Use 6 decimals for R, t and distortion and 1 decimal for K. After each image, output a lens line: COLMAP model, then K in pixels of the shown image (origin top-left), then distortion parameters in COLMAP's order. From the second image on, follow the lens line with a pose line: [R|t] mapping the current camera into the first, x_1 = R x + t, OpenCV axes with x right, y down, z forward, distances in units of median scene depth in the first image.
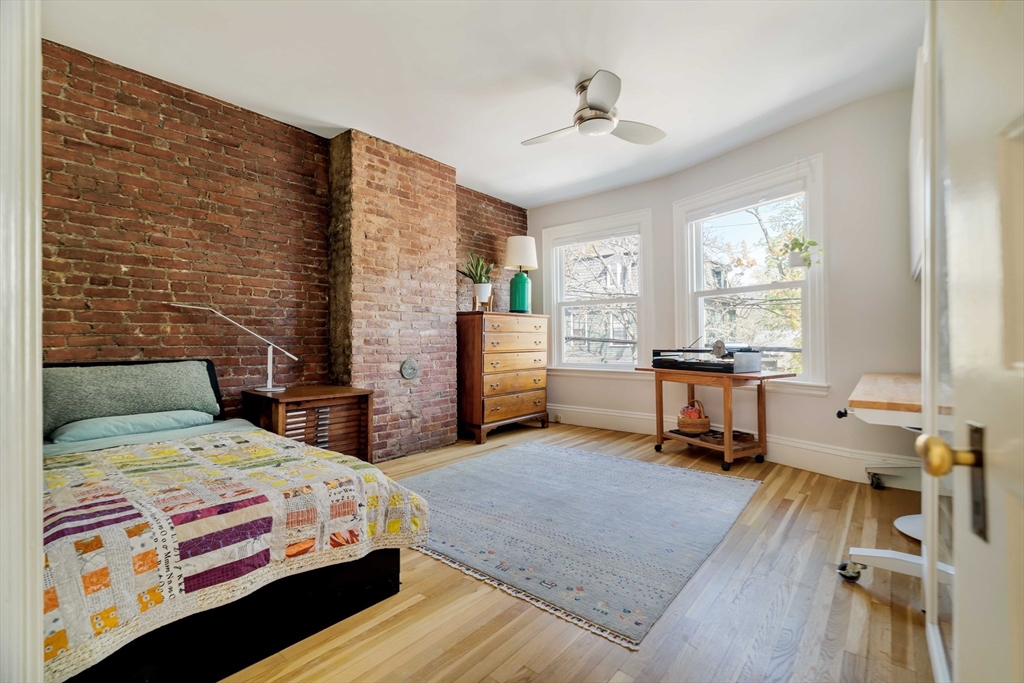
lens RADIAL K [[493.4, 0, 510.8], [0, 493.4, 338.4], [0, 0, 1]] dist [-0.006488, -0.000029]
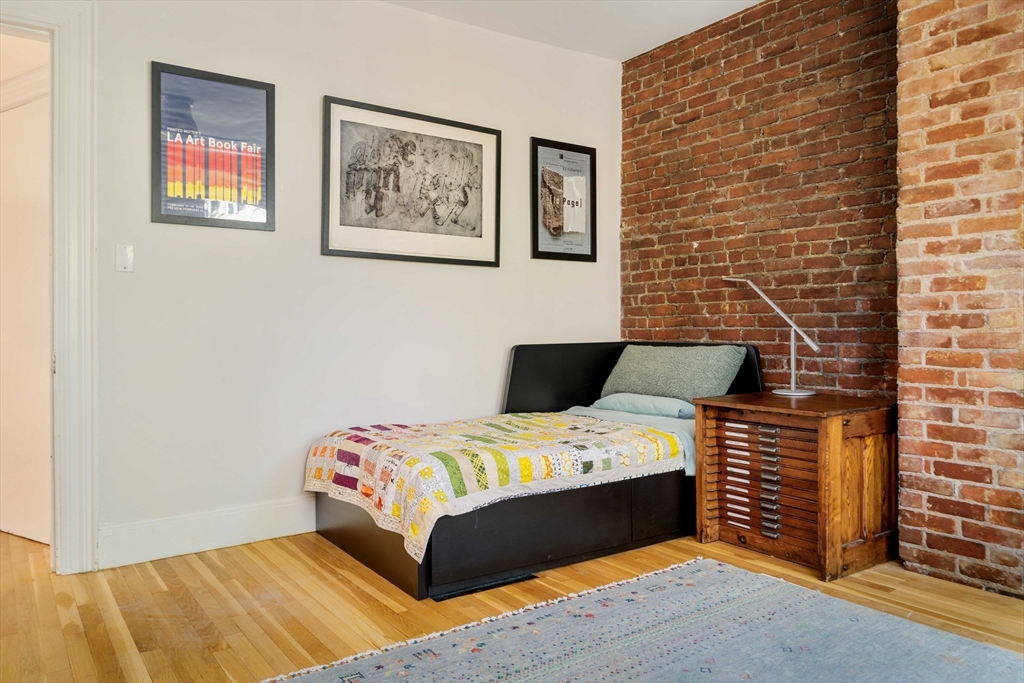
lens RADIAL K [[756.4, 0, 511.8], [0, 756.4, 339.4], [0, 0, 1]] dist [-0.004492, 0.004085]
pose [[-0.295327, 0.015993, -0.955262, 0.655521], [0.004451, 0.999872, 0.015364, 0.014421], [0.955386, 0.000286, -0.295361, 1.003032]]
